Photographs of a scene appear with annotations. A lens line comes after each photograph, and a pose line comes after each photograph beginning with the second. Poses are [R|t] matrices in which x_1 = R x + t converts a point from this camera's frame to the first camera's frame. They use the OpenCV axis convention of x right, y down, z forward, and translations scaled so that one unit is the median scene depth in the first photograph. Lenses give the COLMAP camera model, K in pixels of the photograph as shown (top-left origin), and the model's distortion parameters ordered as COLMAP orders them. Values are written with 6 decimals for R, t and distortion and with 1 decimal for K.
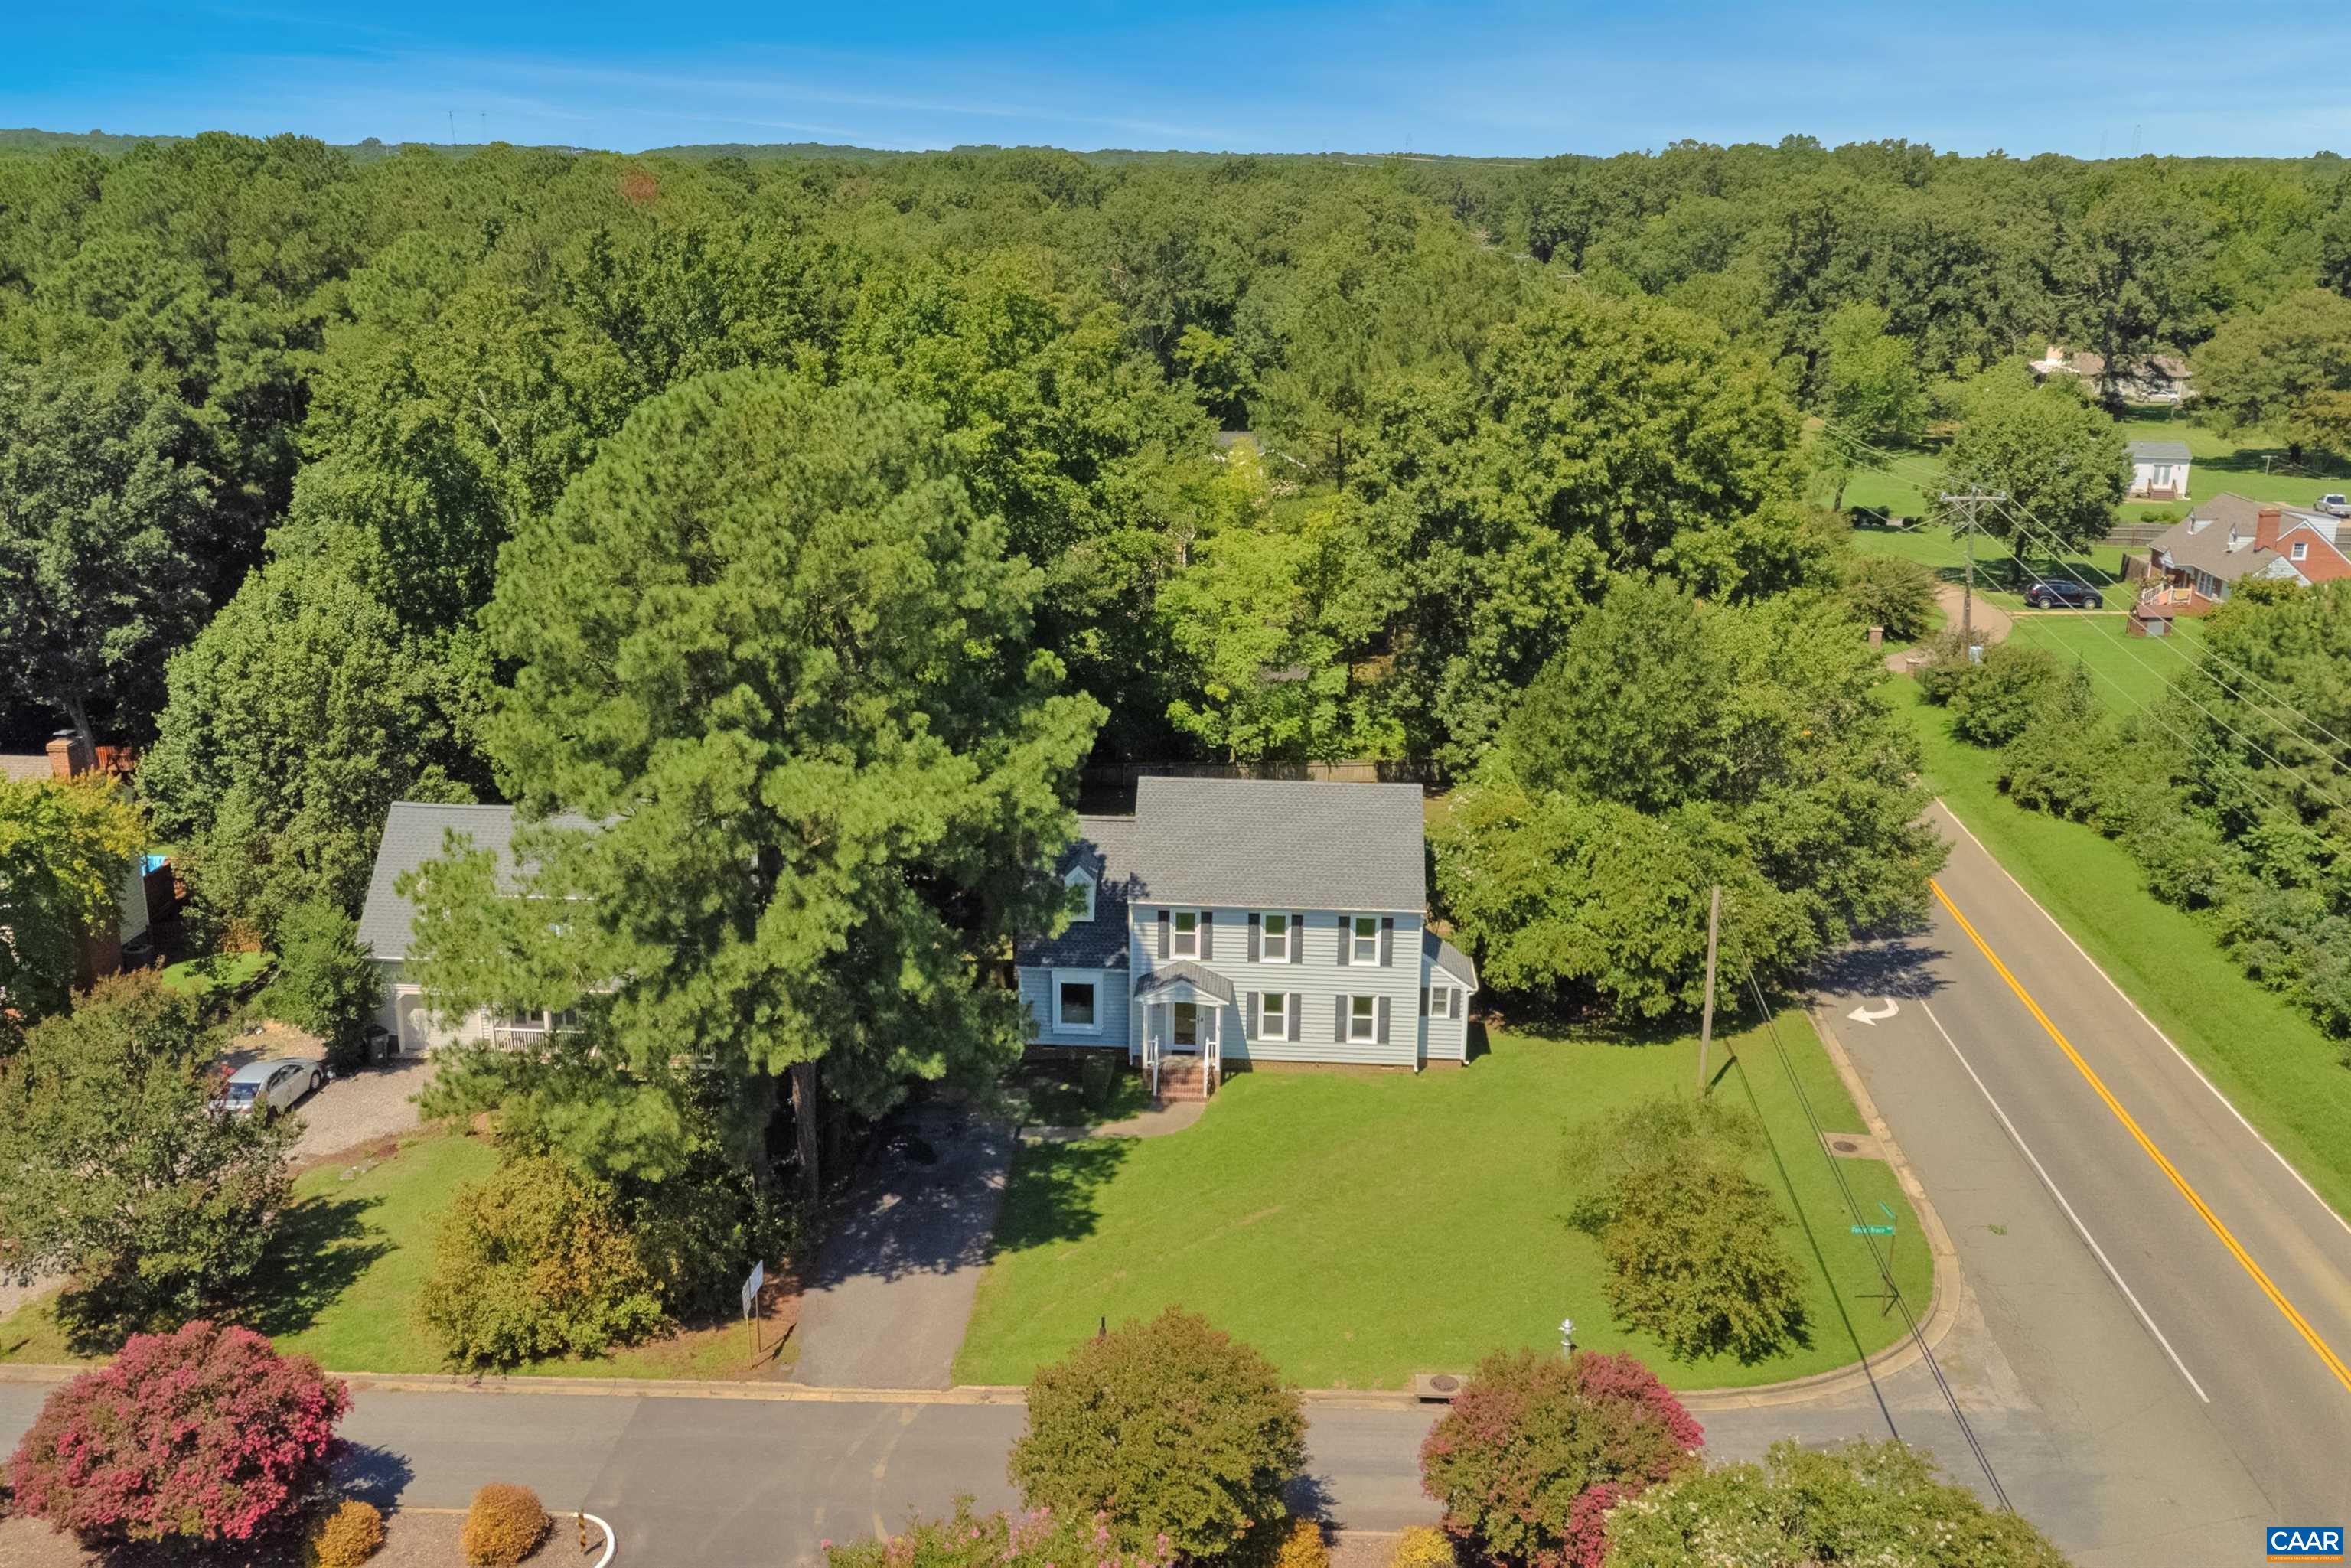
lens RADIAL K [[2017.6, 0, 1181.0], [0, 2017.6, 786.3], [0, 0, 1]] dist [0.039956, 0.002782]
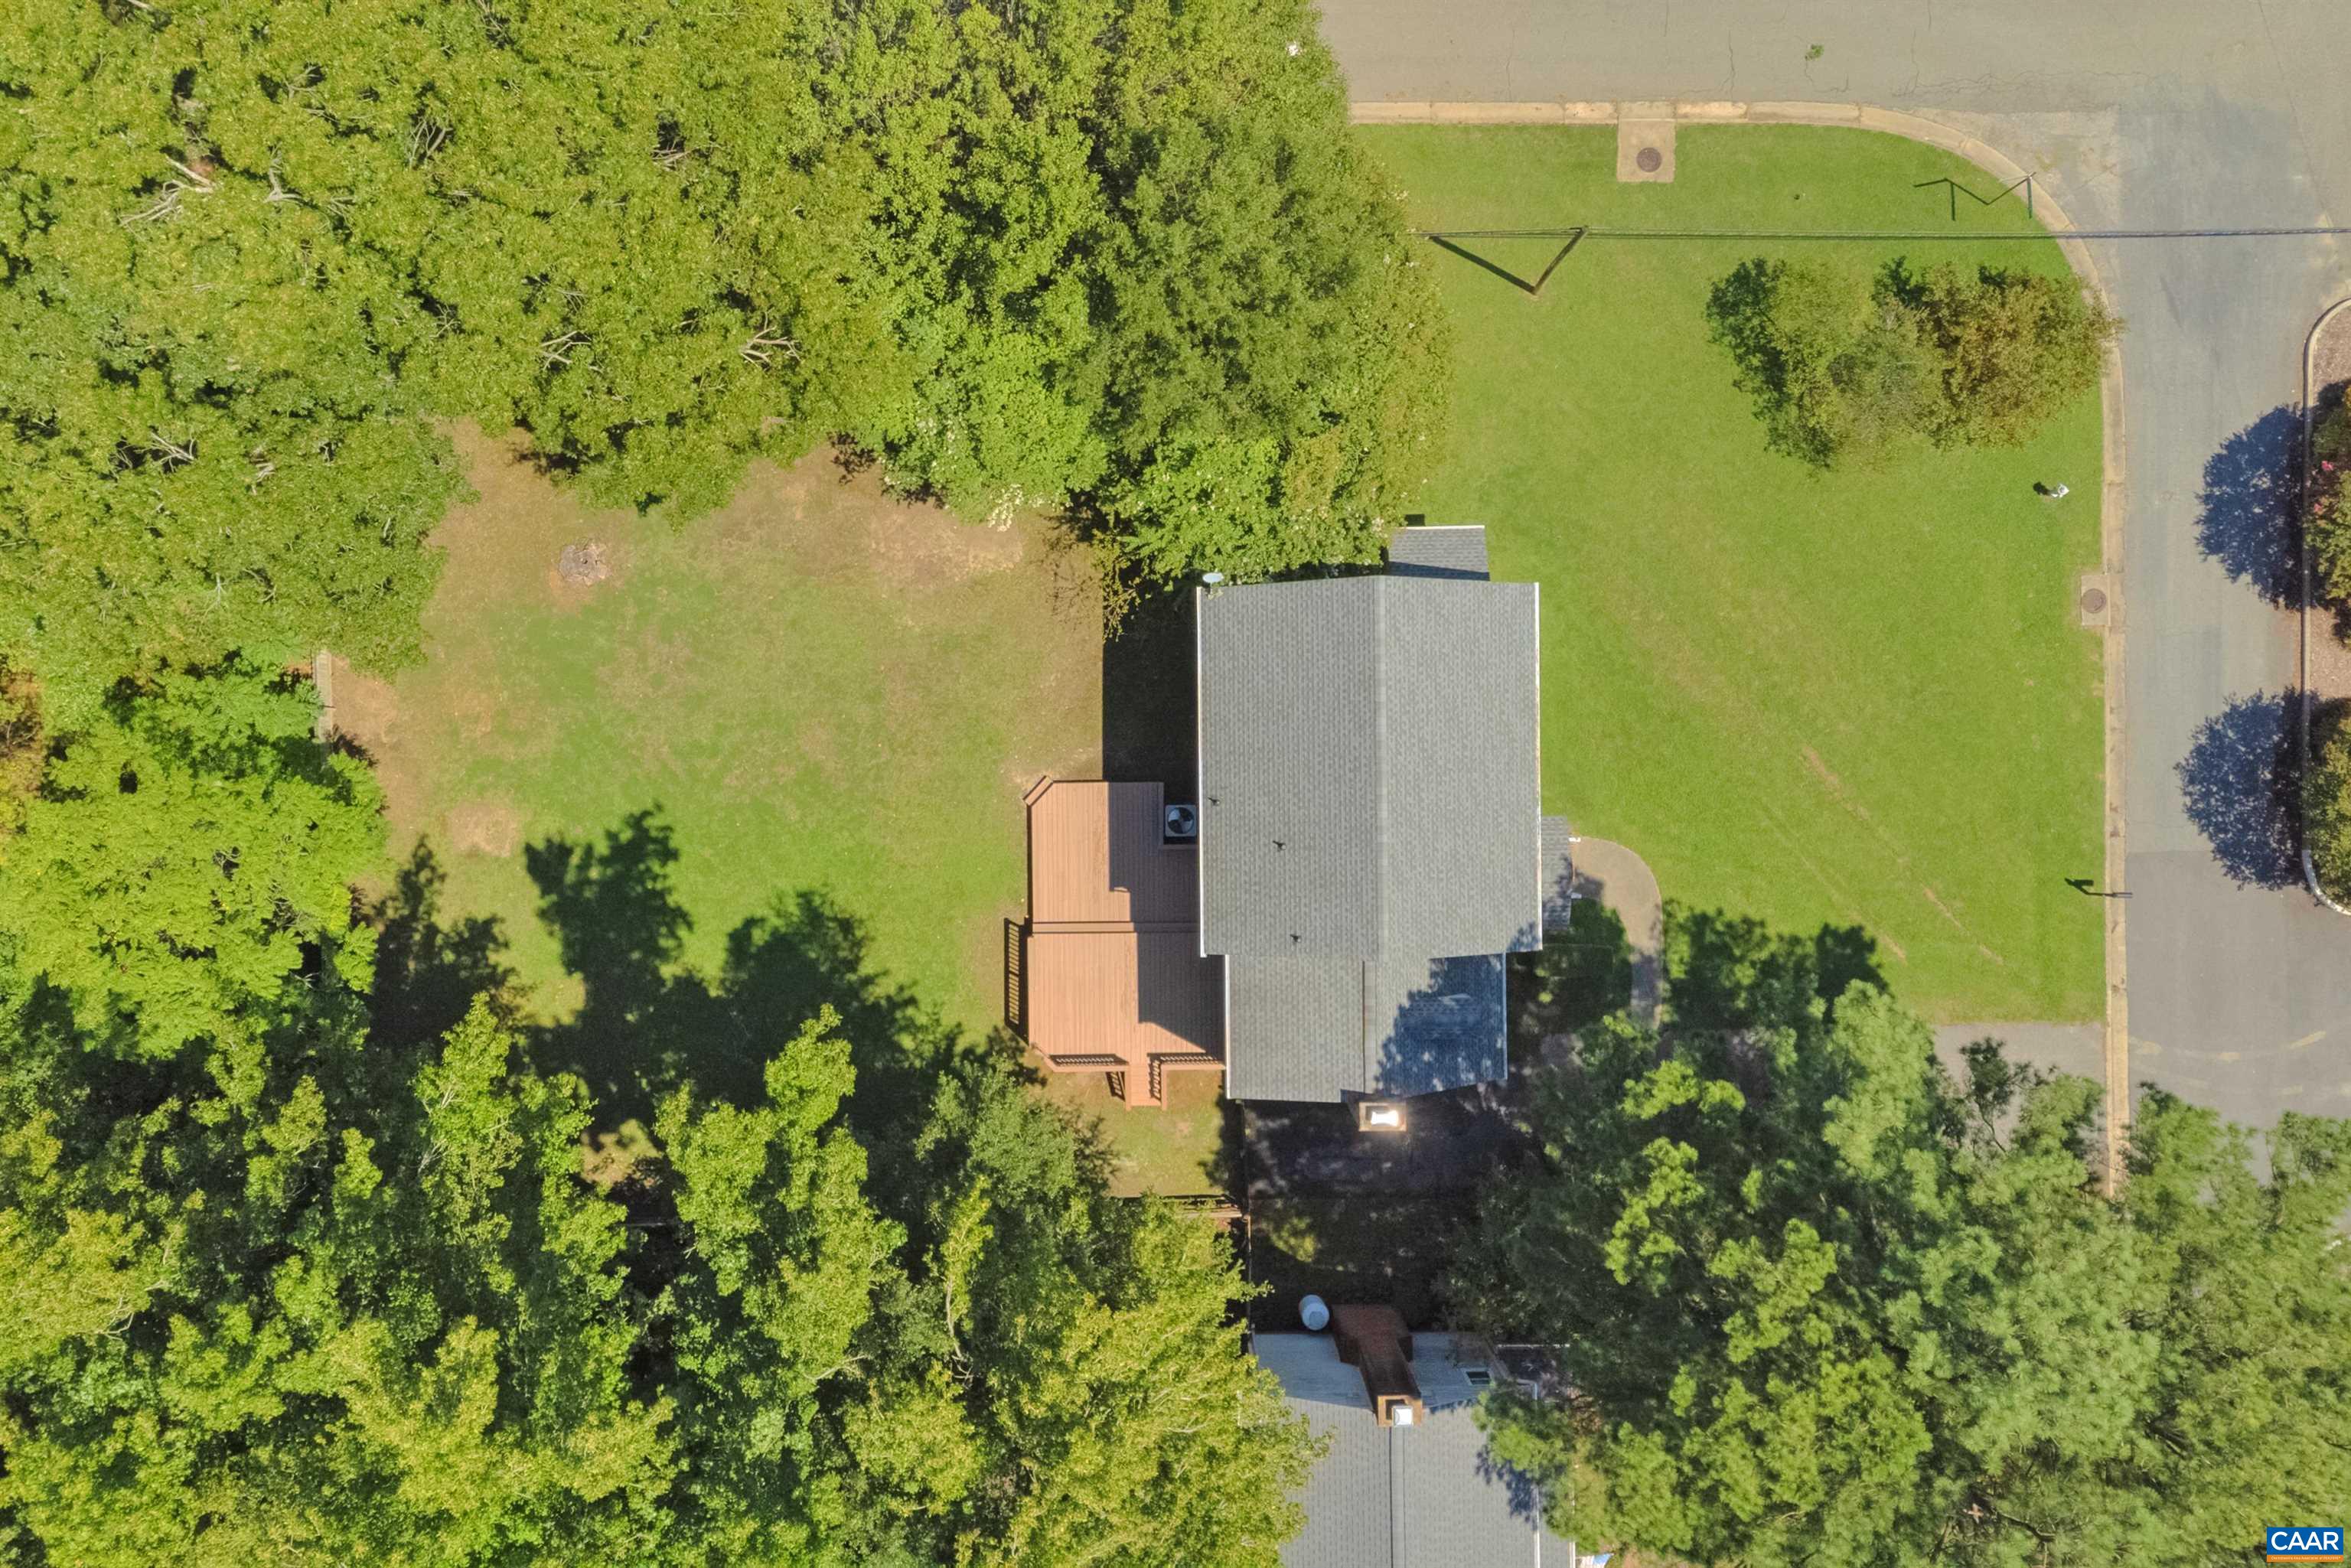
lens RADIAL K [[2017.6, 0, 1162.4], [0, 2017.6, 778.9], [0, 0, 1]] dist [0.039956, 0.002782]
pose [[-0.078313, -0.996845, -0.012959, 0.063384], [0.282415, -0.034650, 0.958666, -0.749966], [-0.956090, 0.071416, 0.284237, 0.897900]]
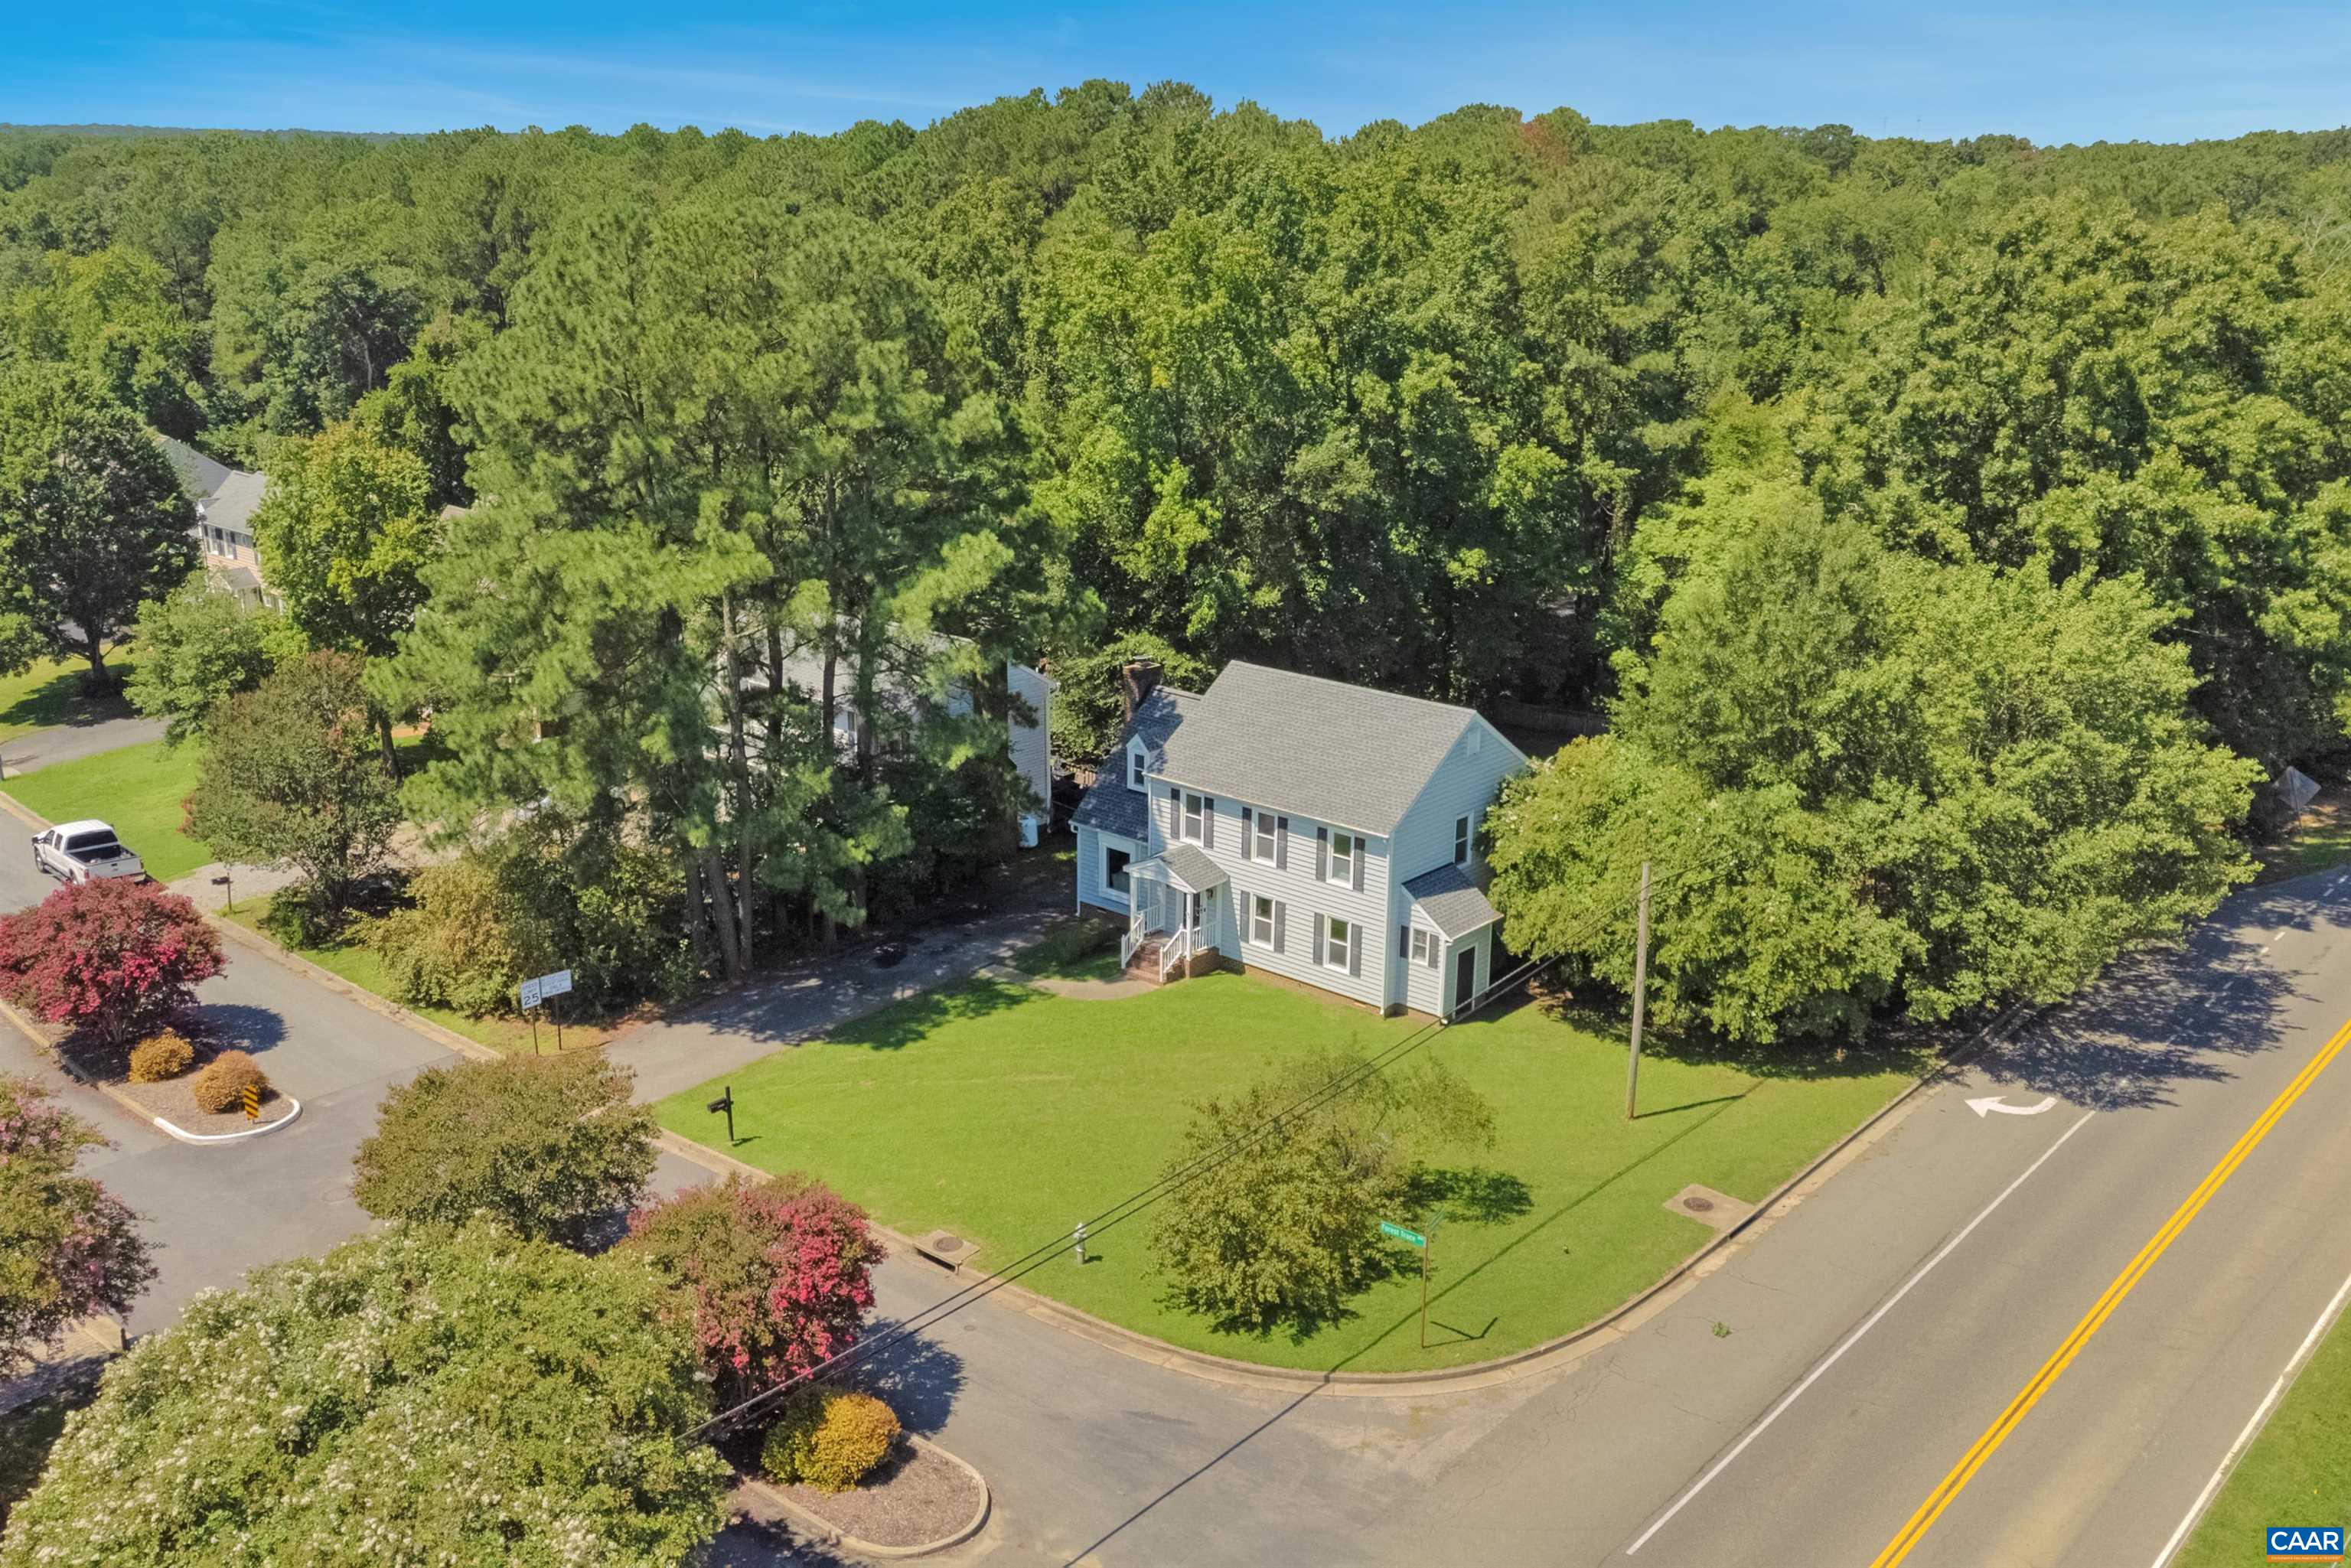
lens RADIAL K [[2017.6, 0, 1173.2], [0, 2017.6, 782.0], [0, 0, 1]] dist [0.039956, 0.002782]
pose [[0.796679, 0.173485, -0.578970, 0.554150], [-0.175507, 0.983047, 0.053061, 0.006313], [0.578360, 0.059340, 0.813621, 0.200226]]
